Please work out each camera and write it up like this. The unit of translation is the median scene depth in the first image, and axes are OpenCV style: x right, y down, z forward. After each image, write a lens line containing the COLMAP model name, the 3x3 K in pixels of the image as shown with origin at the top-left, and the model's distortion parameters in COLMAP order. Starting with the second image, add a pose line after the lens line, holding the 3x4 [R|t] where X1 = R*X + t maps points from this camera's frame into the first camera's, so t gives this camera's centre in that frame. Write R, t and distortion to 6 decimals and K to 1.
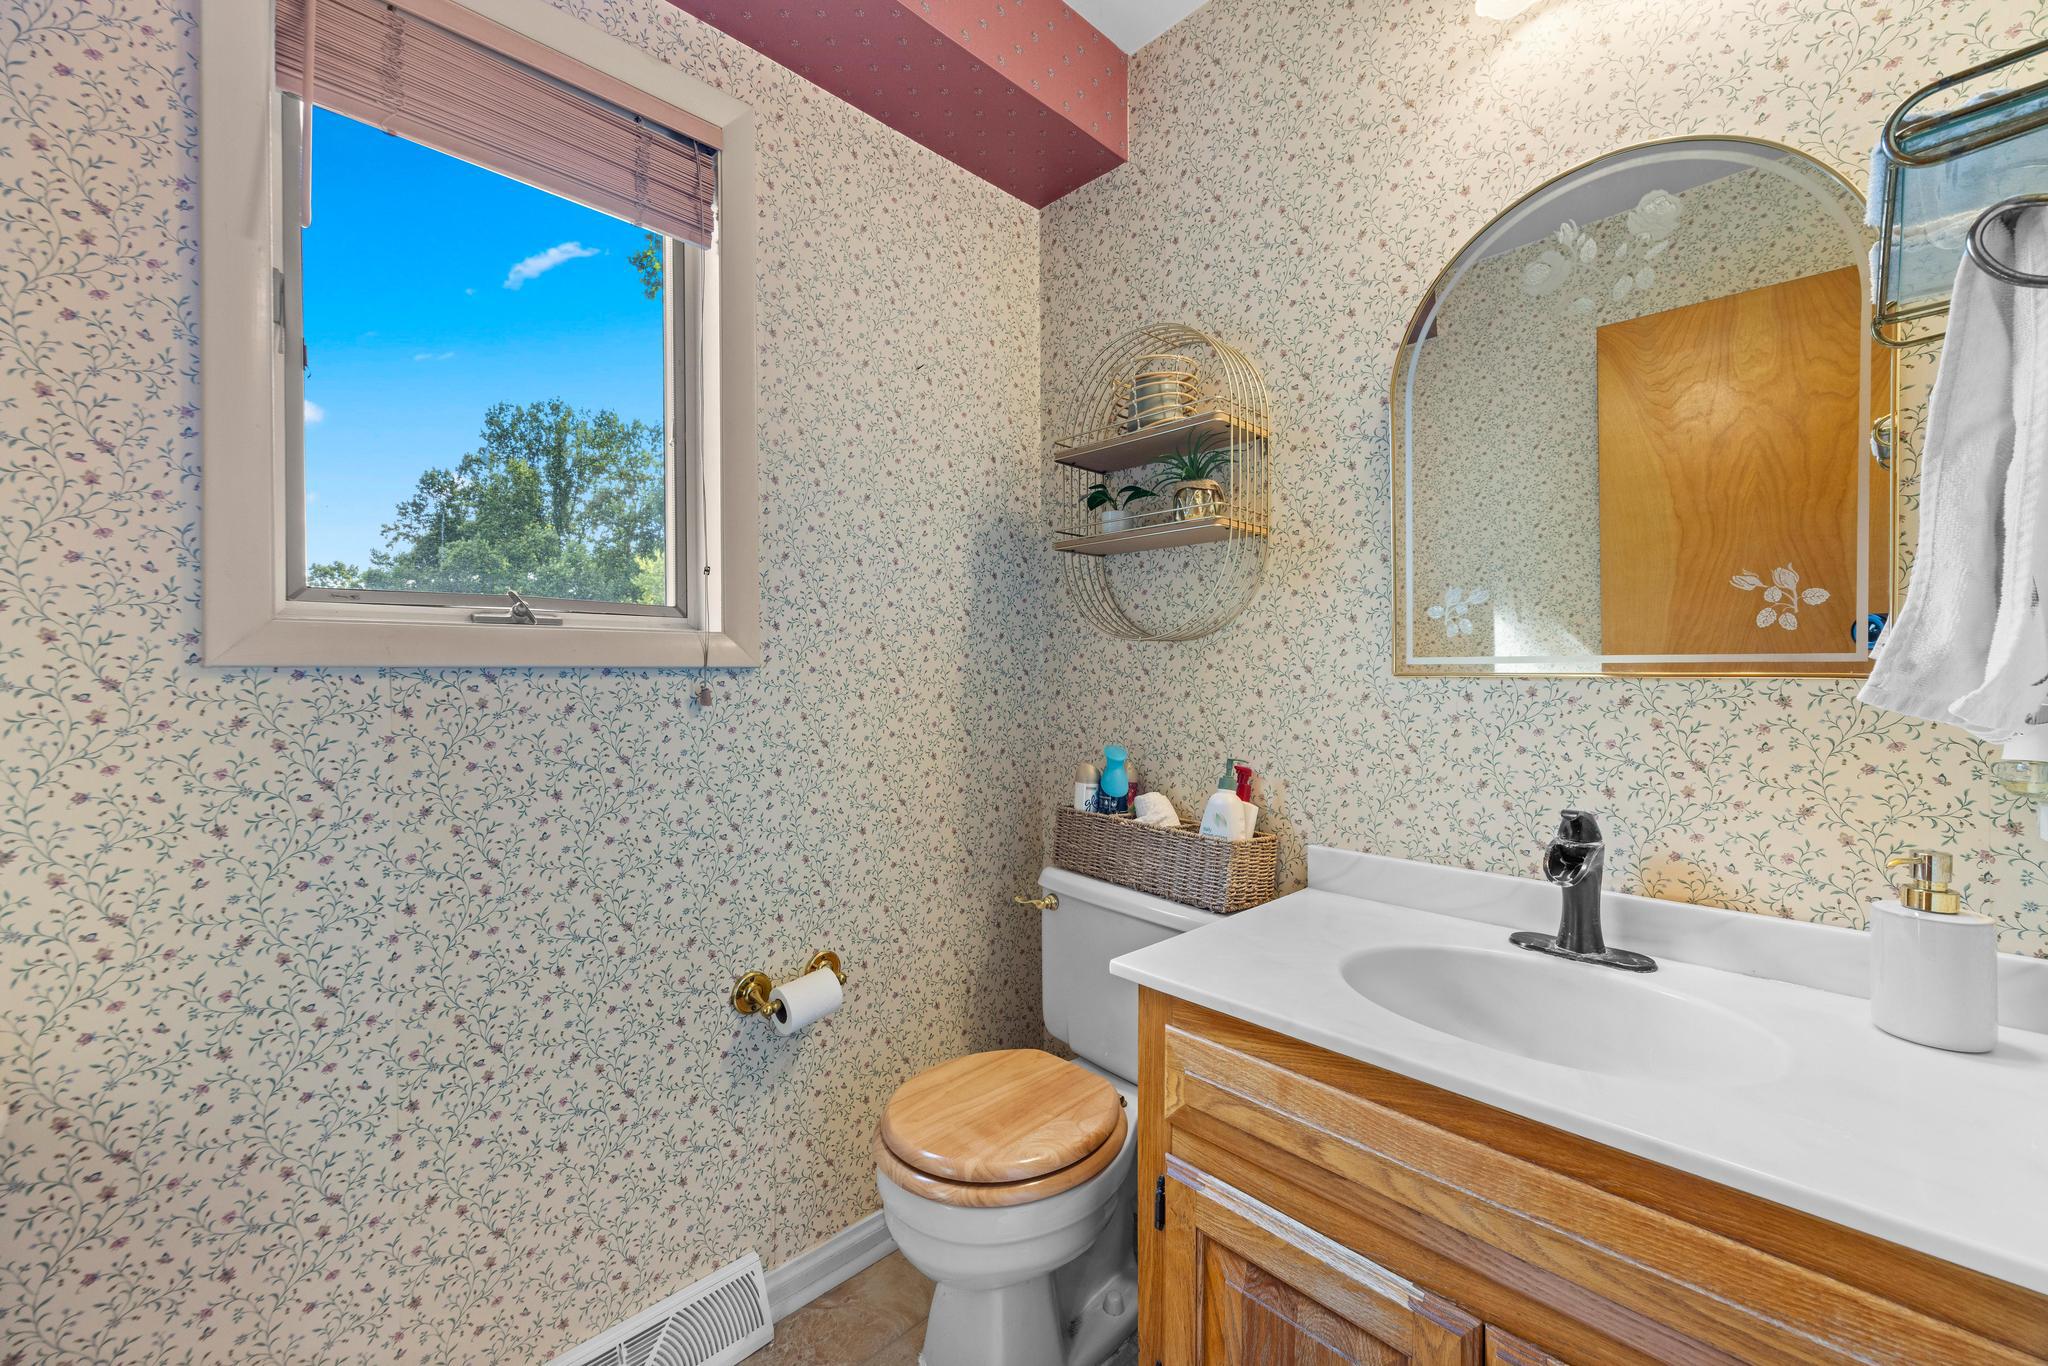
lens RADIAL K [[776.4, 0, 1015.9], [0, 776.4, 676.2], [0, 0, 1]] dist [0.005665, -0.000673]
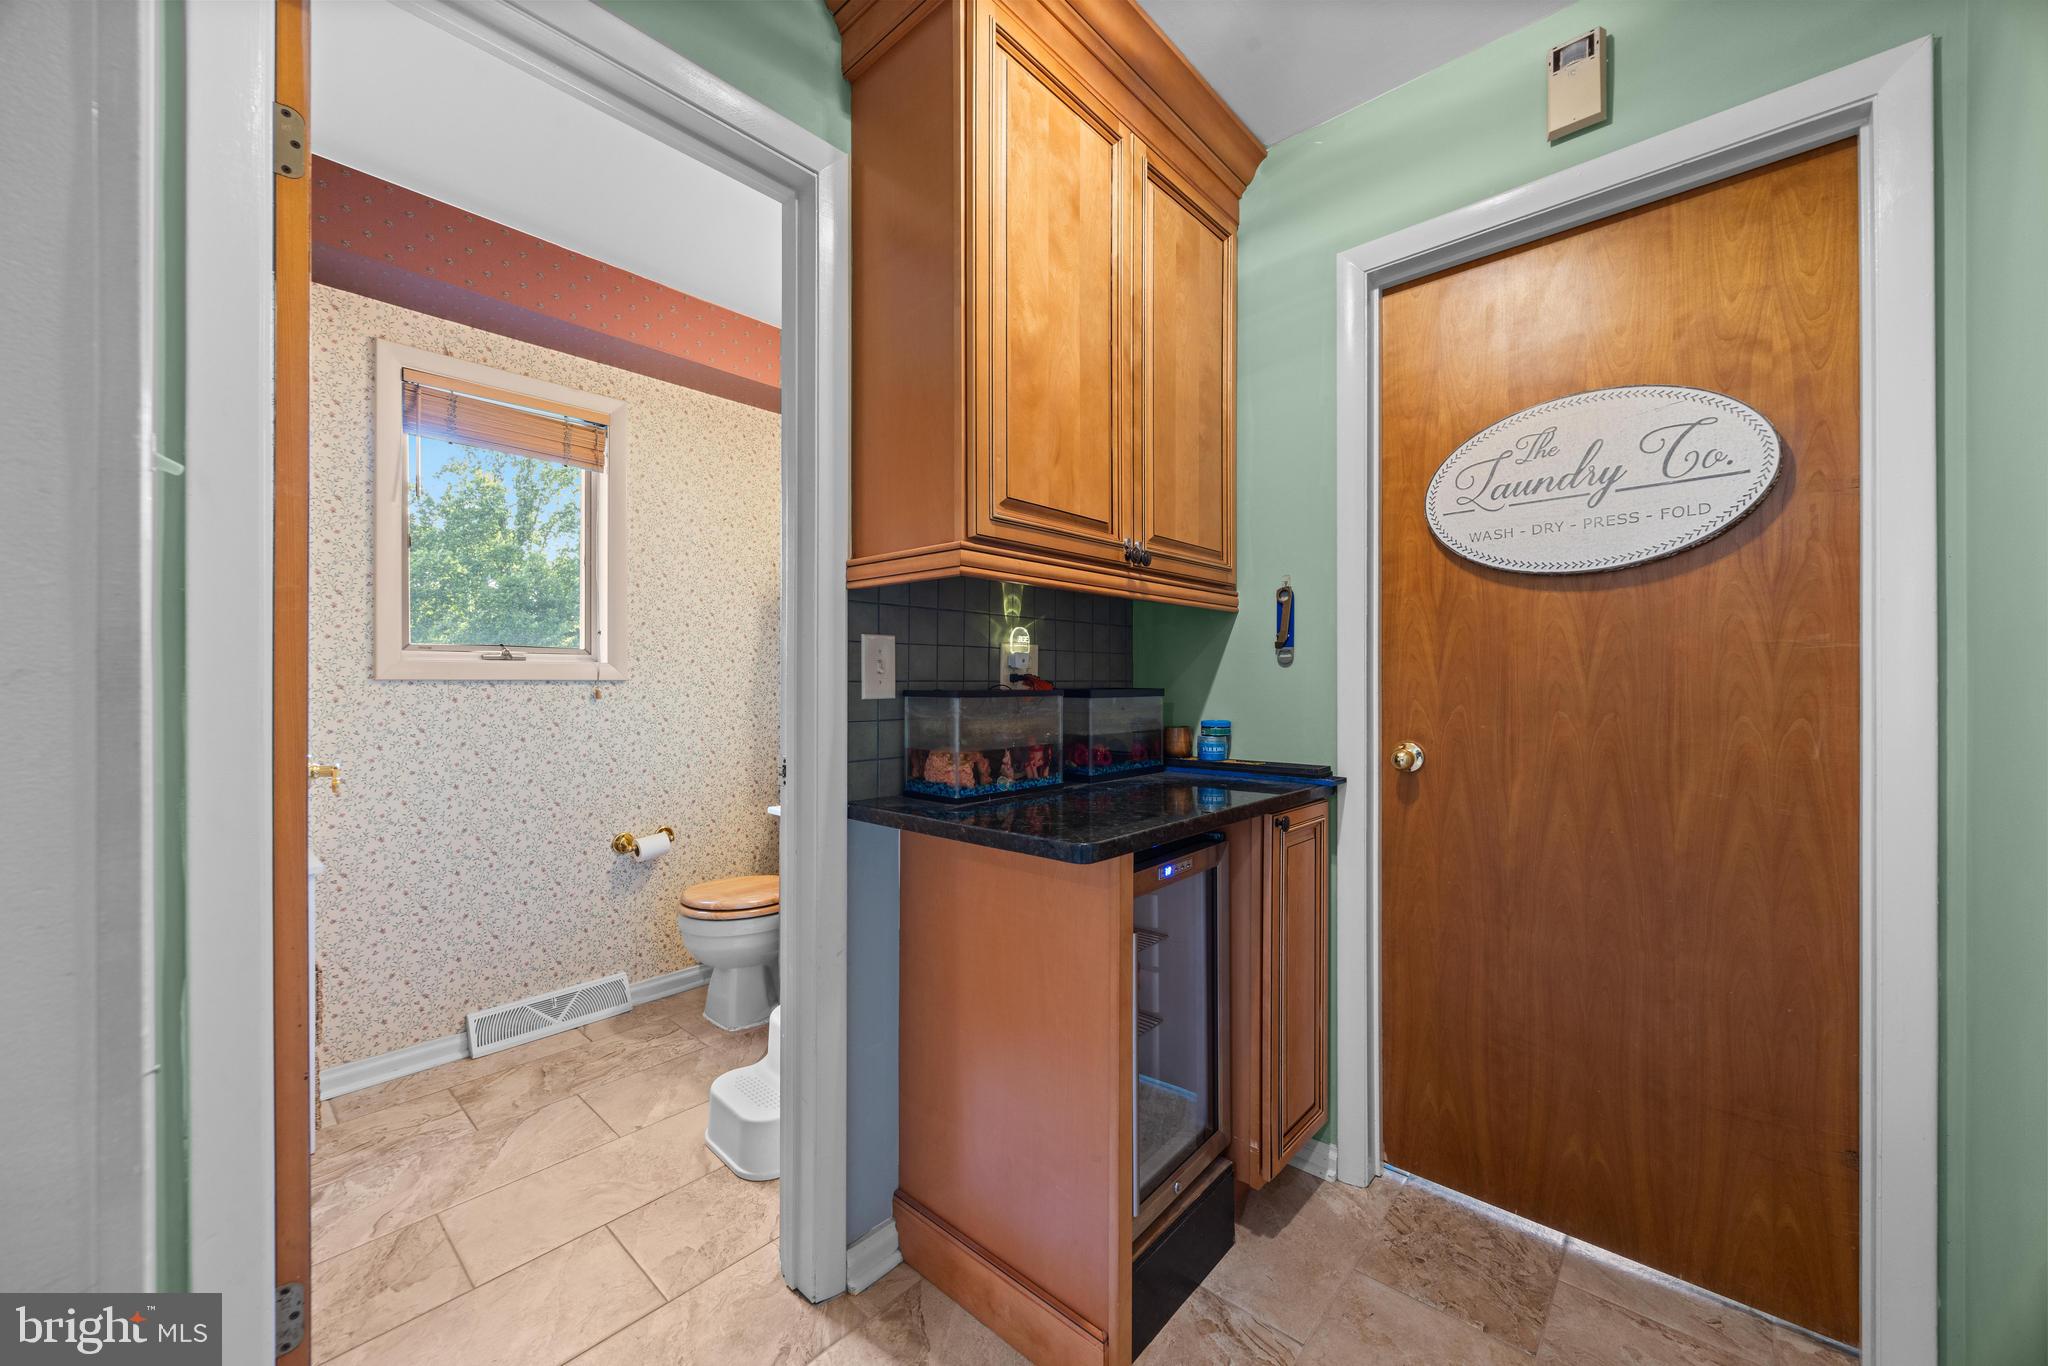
lens RADIAL K [[776.4, 0, 1034.4], [0, 776.4, 685.2], [0, 0, 1]] dist [0.005665, -0.000673]
pose [[0.998524, 0.006116, 0.053963, 0.631625], [-0.006170, 0.999981, 0.000846, -0.007465], [-0.053957, -0.001178, 0.998543, -1.098656]]
